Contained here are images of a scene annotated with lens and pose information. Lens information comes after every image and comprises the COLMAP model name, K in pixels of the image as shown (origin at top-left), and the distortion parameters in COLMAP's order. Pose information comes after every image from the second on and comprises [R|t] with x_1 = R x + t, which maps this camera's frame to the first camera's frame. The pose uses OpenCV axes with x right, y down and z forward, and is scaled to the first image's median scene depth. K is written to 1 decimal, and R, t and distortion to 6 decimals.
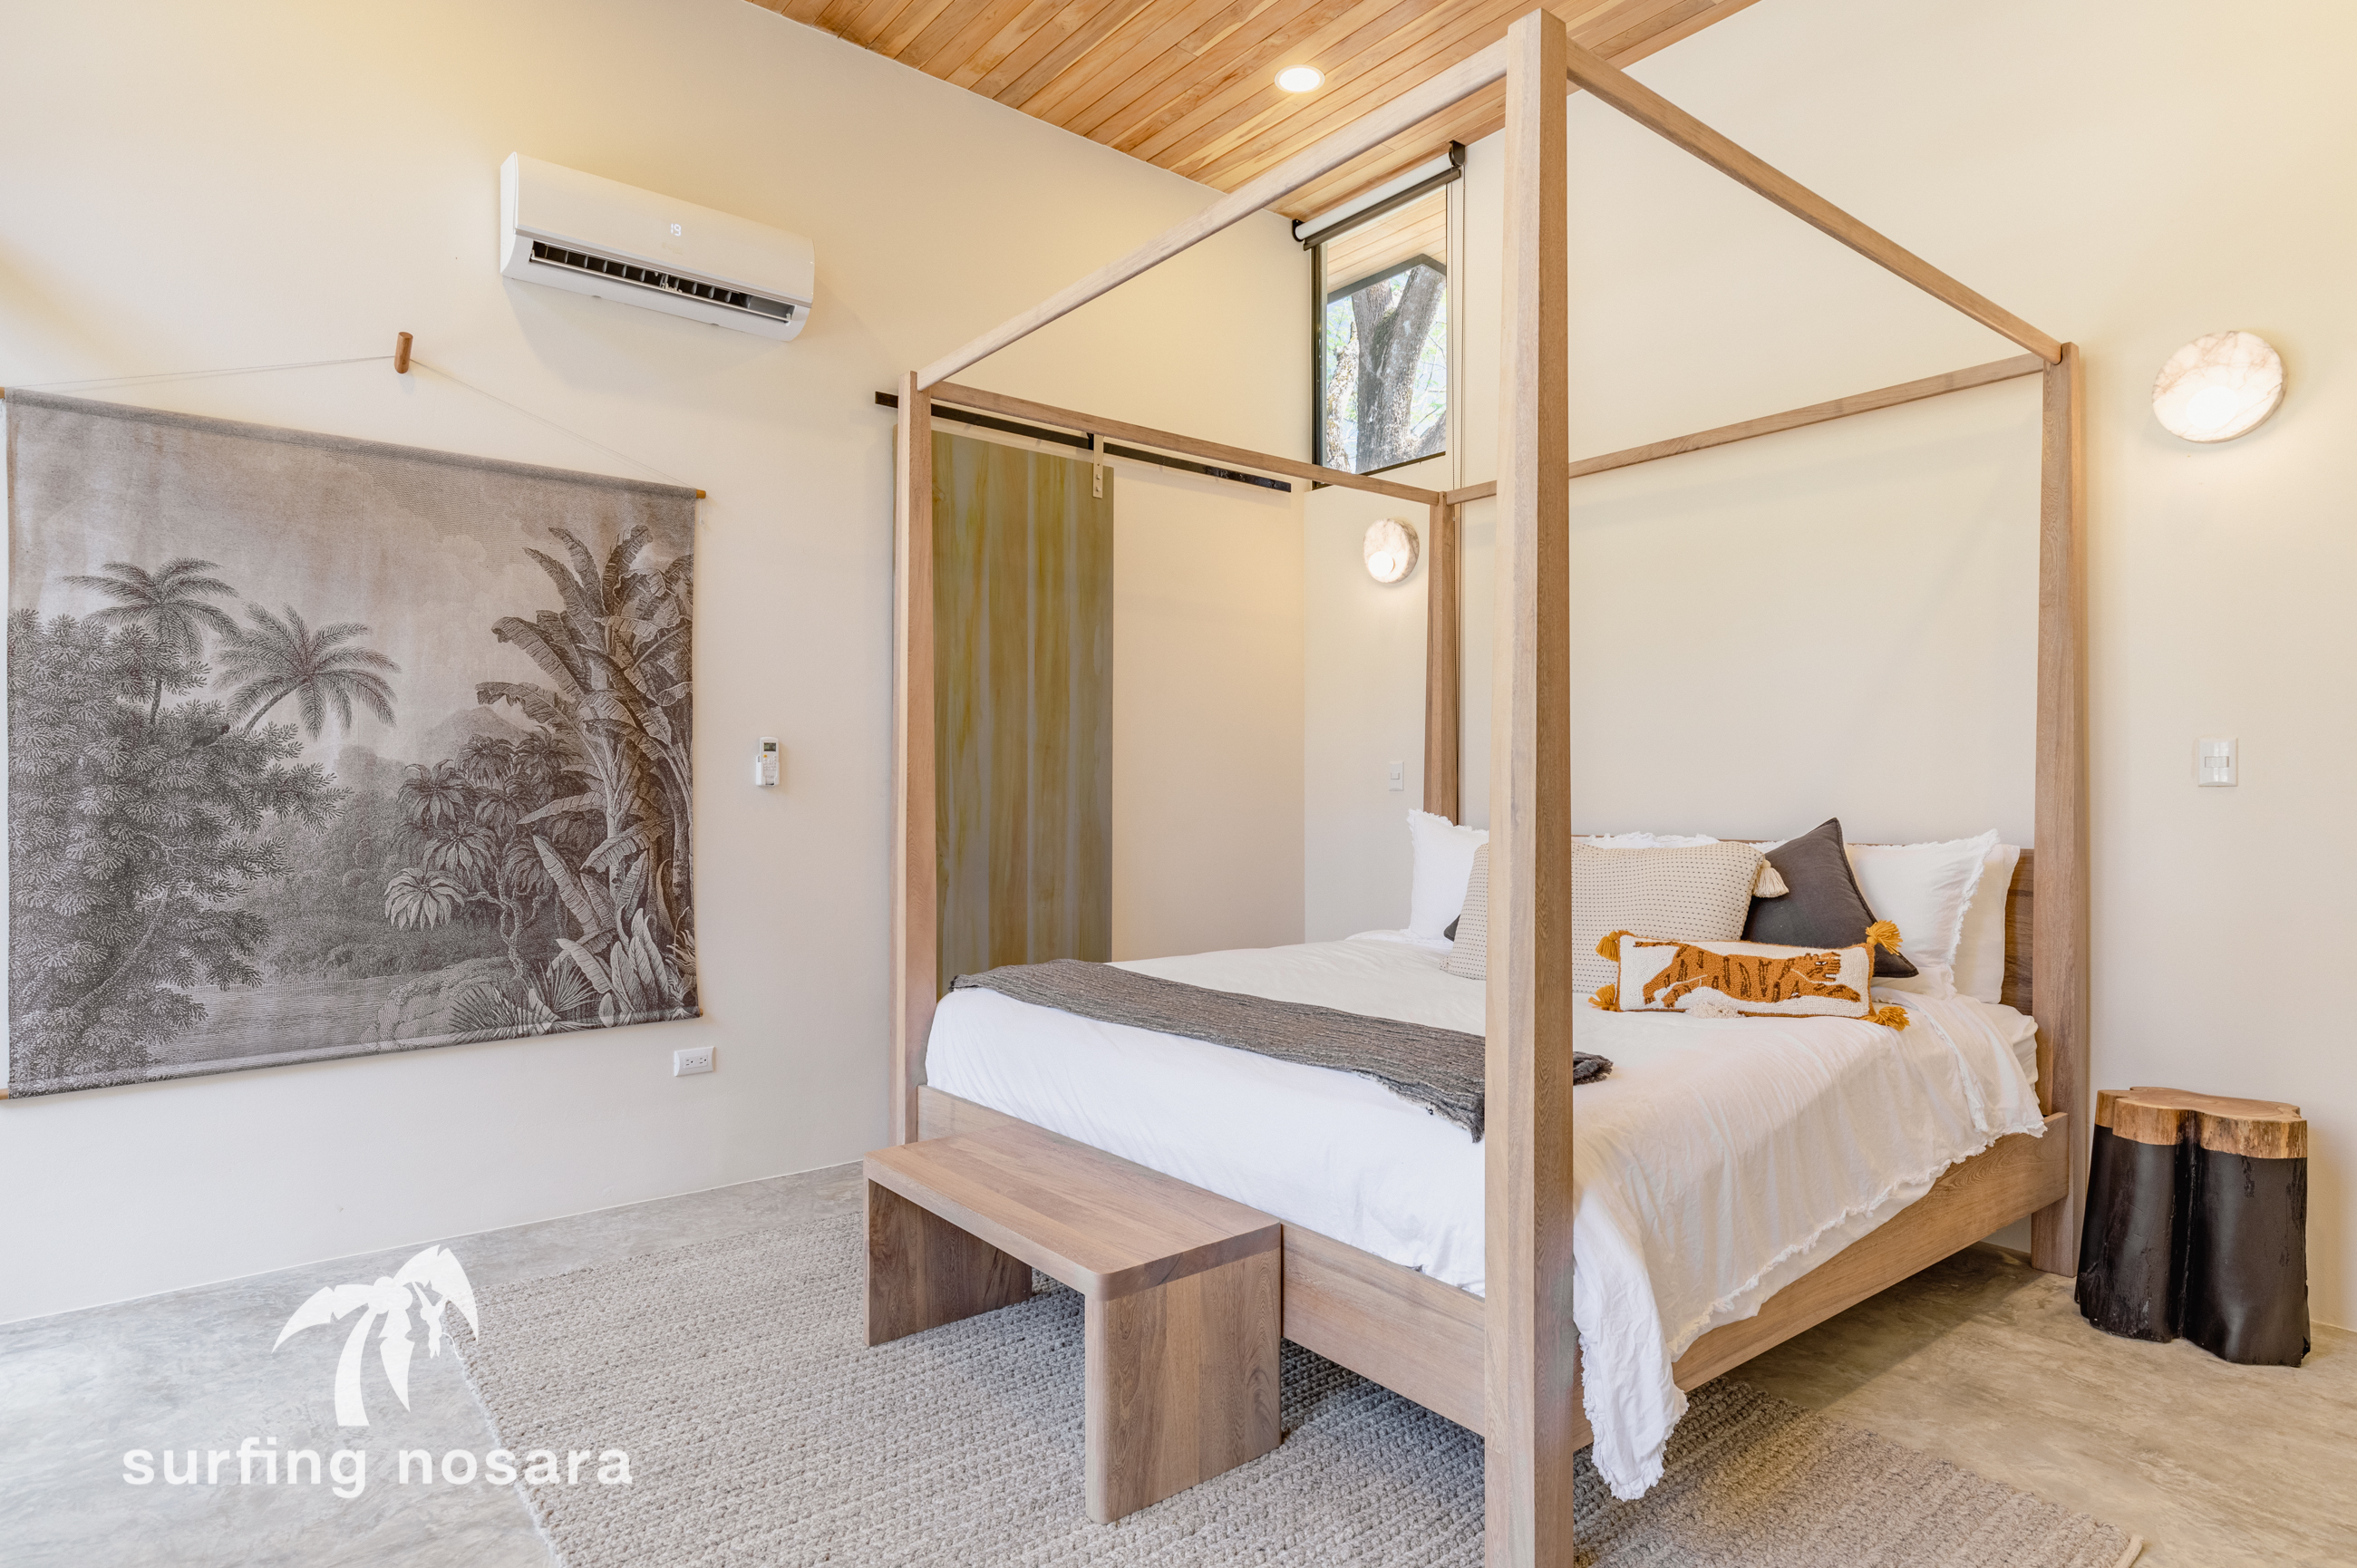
lens RADIAL K [[1292.2, 0, 1181.4], [0, 1292.2, 793.1], [0, 0, 1]] dist [0.006769, 0.000064]
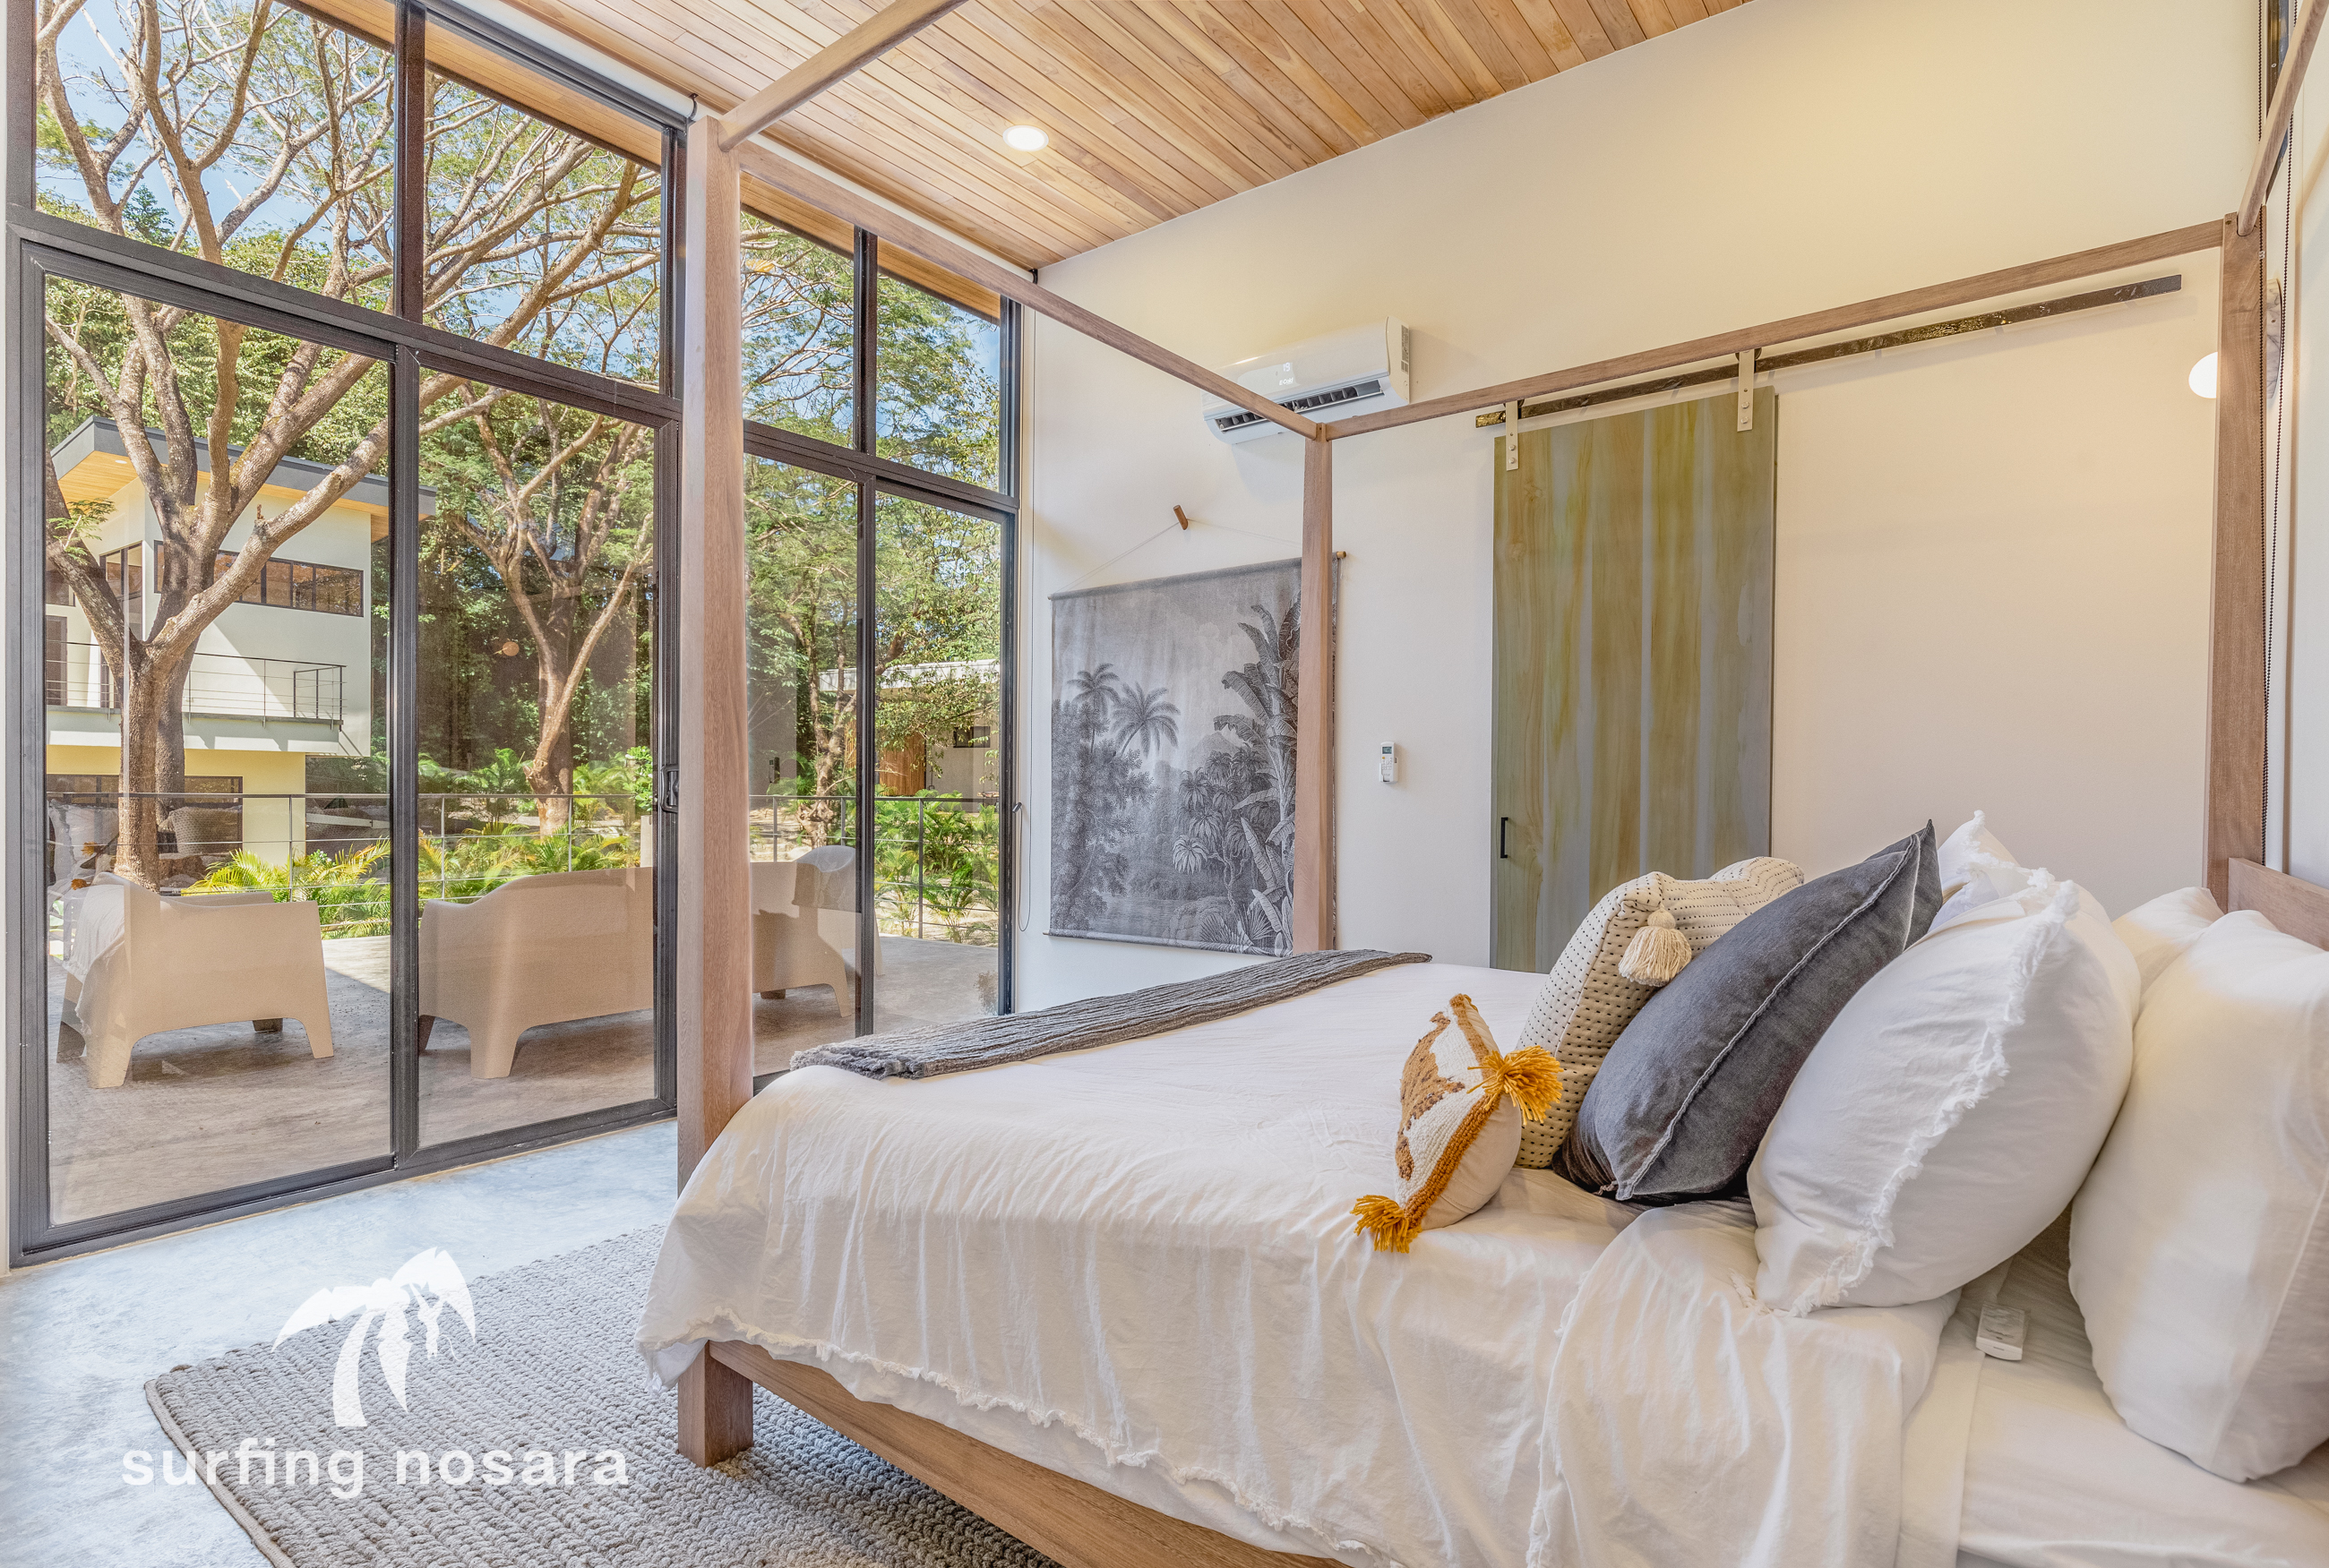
lens RADIAL K [[1127.0, 0, 1168.6], [0, 1127.0, 801.1], [0, 0, 1]] dist [-0.000830, -0.000142]
pose [[0.226008, 0.006094, -0.974106, 0.759113], [-0.003245, 0.999980, 0.005503, 0.007747], [0.974120, 0.001917, 0.226023, 0.653762]]
